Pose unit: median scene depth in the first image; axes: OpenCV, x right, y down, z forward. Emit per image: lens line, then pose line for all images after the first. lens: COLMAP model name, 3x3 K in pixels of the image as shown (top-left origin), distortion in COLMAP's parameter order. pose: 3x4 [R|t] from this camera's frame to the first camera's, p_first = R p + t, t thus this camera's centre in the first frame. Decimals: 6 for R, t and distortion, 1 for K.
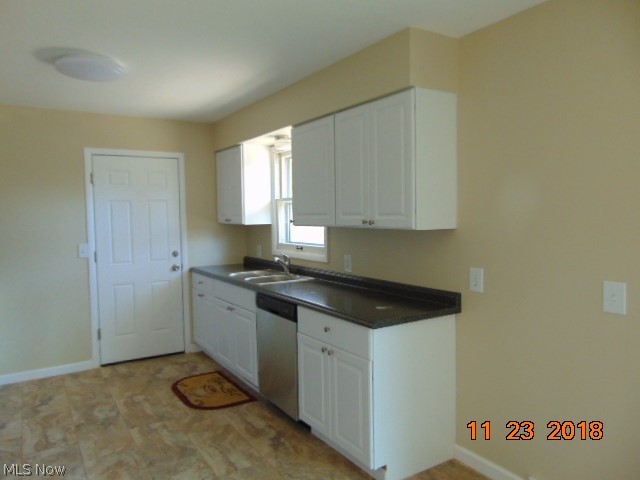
lens RADIAL K [[463.8, 0, 320.0], [0, 463.8, 240.0], [0, 0, 1]] dist [-0.005524, 0.001745]
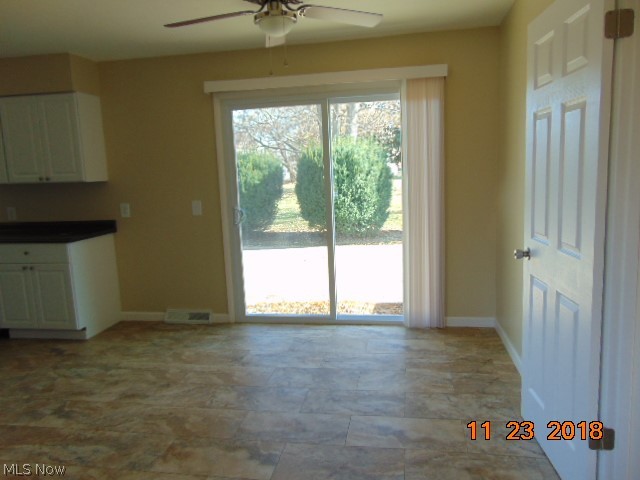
lens RADIAL K [[463.8, 0, 320.0], [0, 463.8, 240.0], [0, 0, 1]] dist [-0.005524, 0.001745]
pose [[0.658050, -0.114657, 0.744194, -0.457903], [0.068998, 0.993362, 0.092035, 0.083751], [-0.749807, -0.009216, 0.661593, -0.645681]]
